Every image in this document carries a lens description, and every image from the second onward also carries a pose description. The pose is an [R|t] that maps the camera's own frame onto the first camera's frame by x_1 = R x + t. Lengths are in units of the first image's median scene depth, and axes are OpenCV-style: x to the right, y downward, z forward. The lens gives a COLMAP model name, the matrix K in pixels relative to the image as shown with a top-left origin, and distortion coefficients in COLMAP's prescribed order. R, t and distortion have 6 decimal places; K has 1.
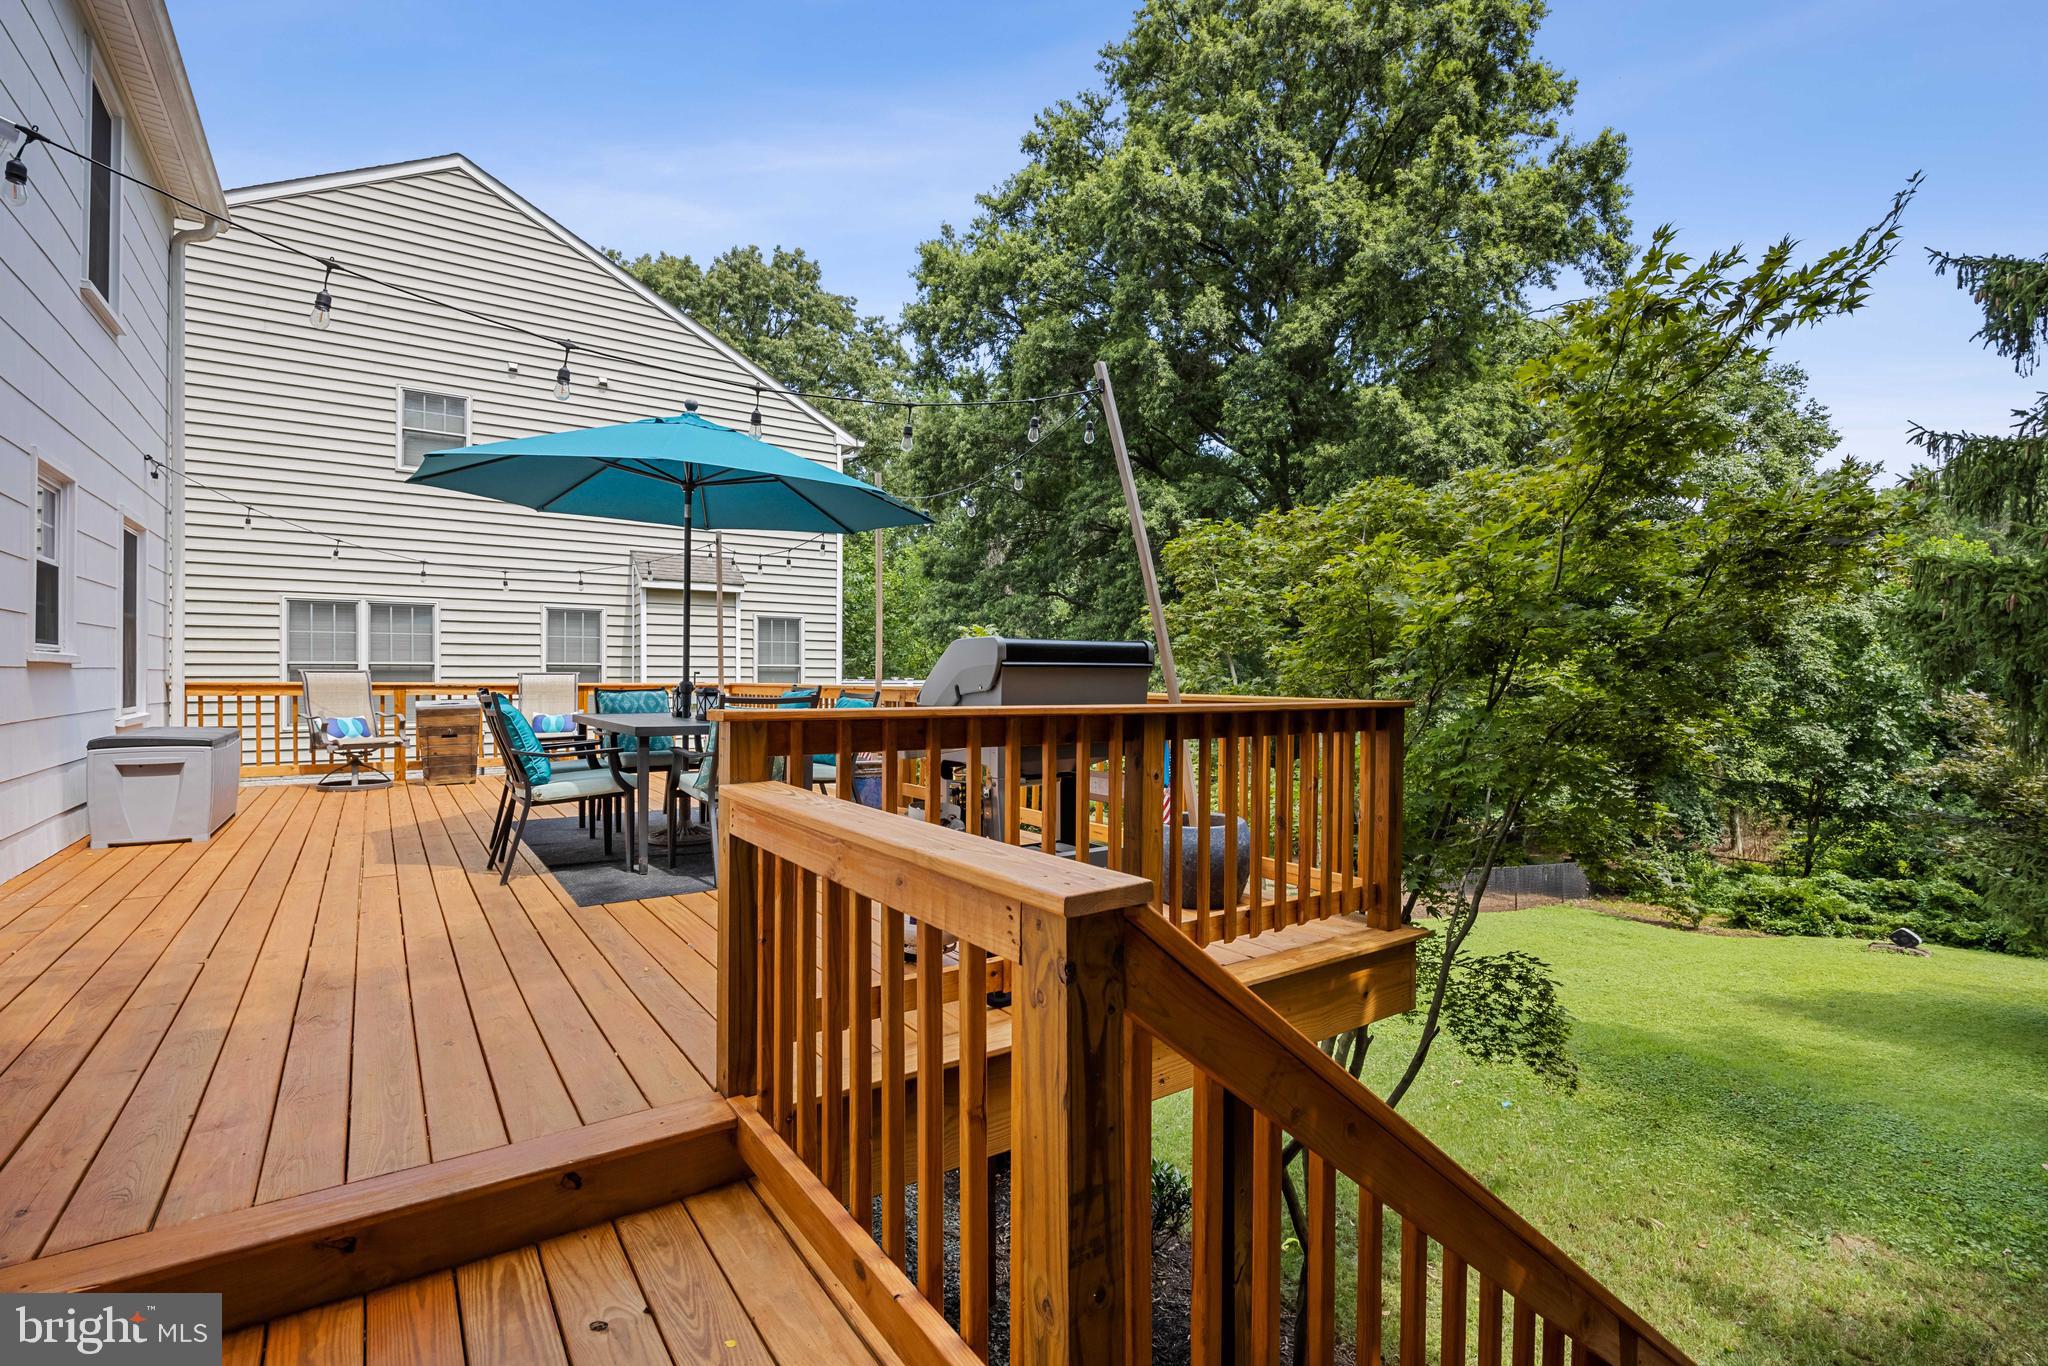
lens RADIAL K [[915.3, 0, 1024.0], [0, 915.3, 683.0], [0, 0, 1]] dist [-0.024101, -0.000139]
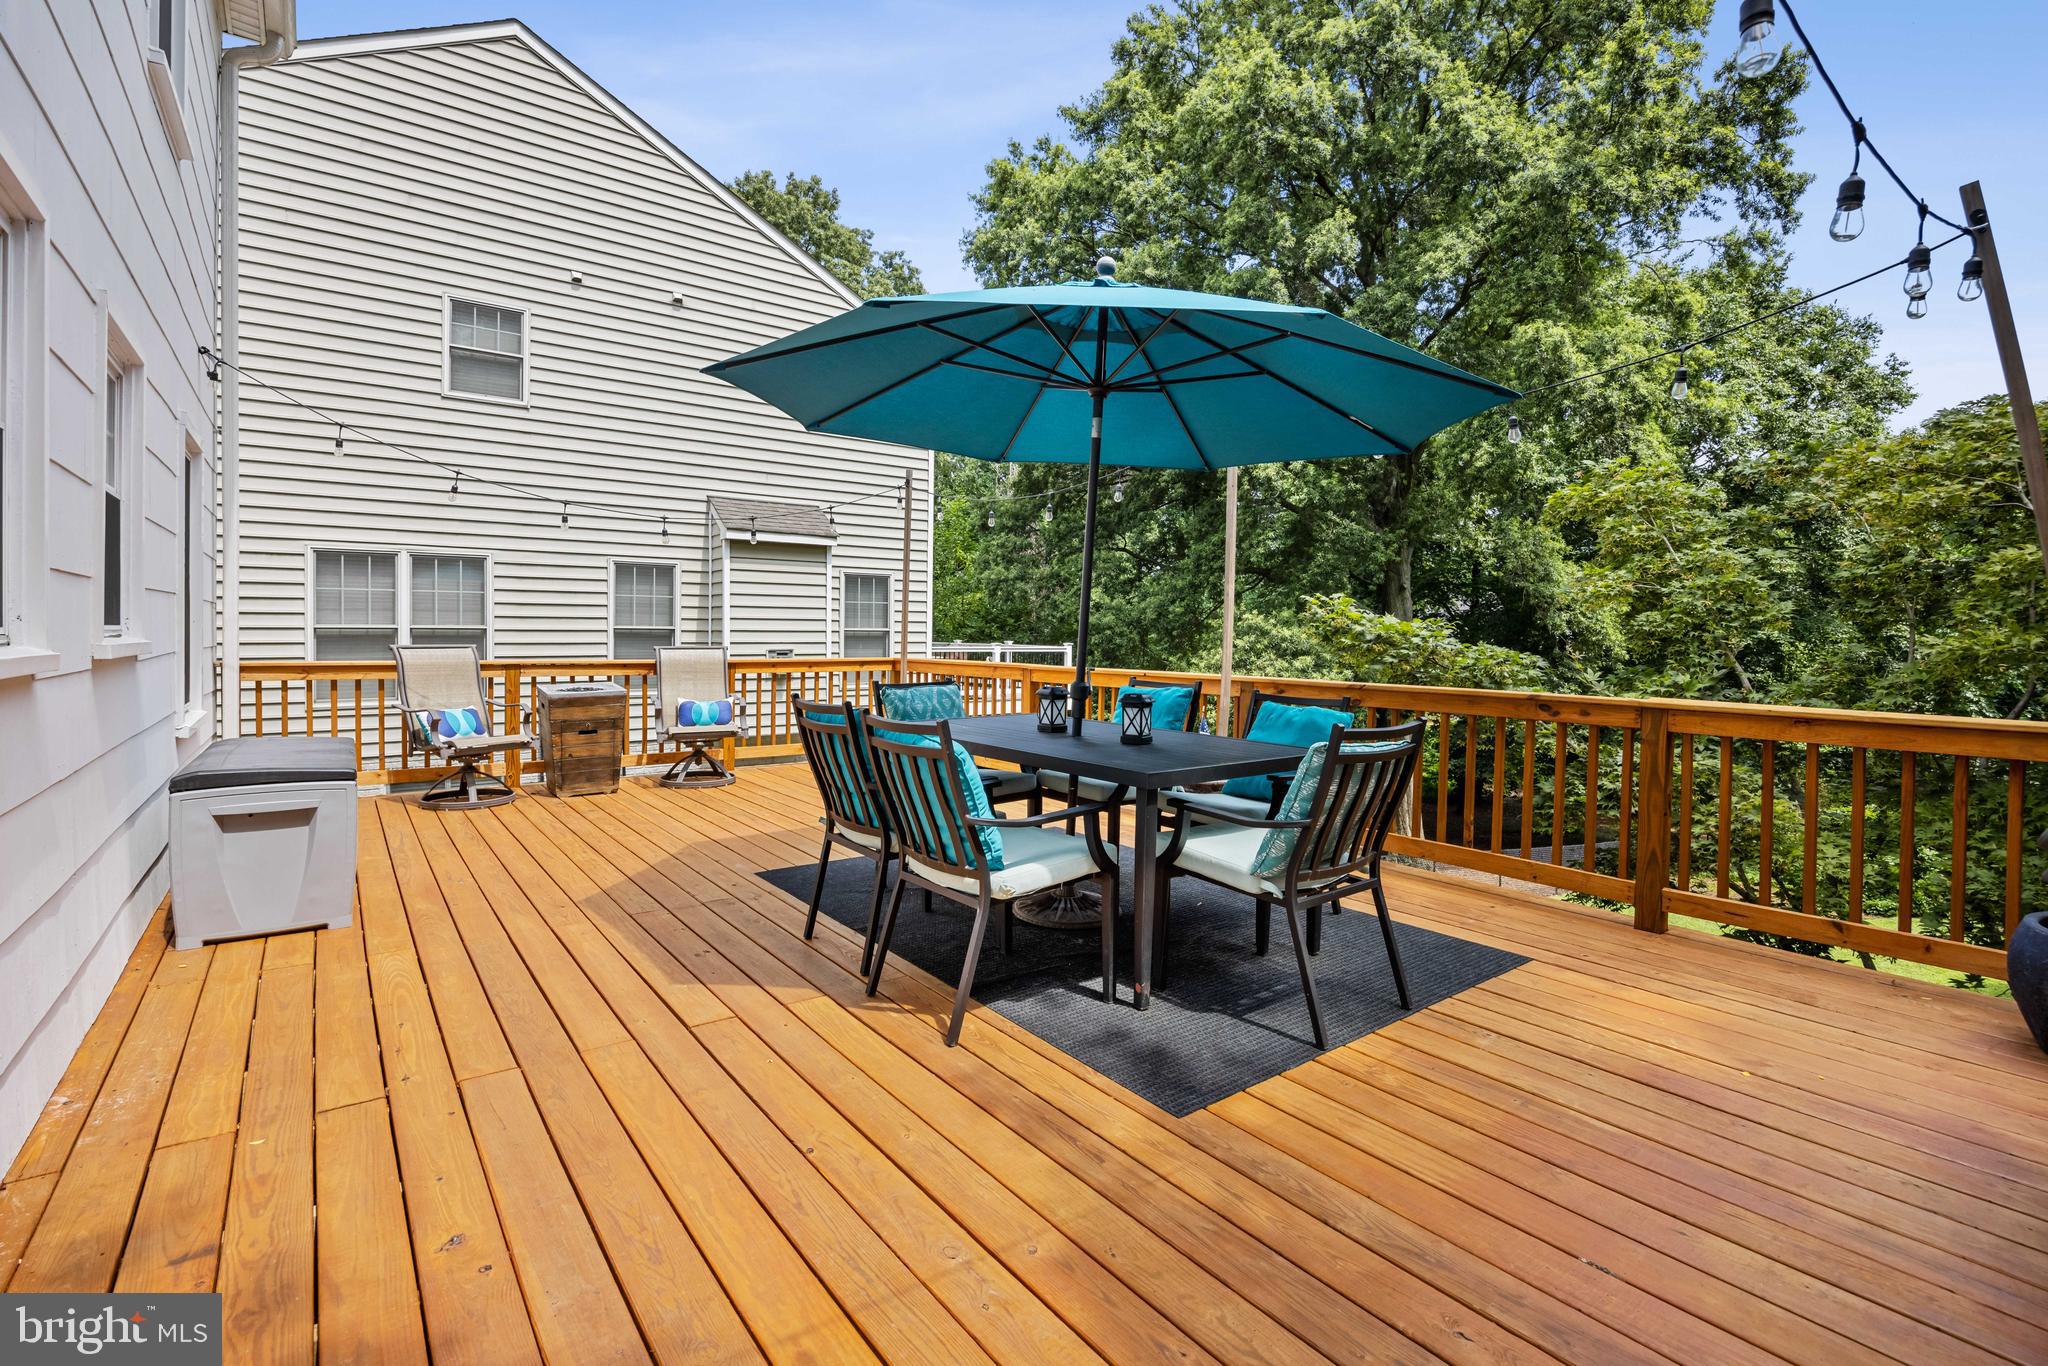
lens RADIAL K [[926.5, 0, 1023.6], [0, 926.5, 648.9], [0, 0, 1]] dist [-0.022247, -0.000304]
pose [[0.999498, 0.005715, 0.031173, -0.145051], [-0.006072, 0.999917, 0.011372, -0.011391], [-0.031105, -0.011555, 0.999449, 0.105899]]
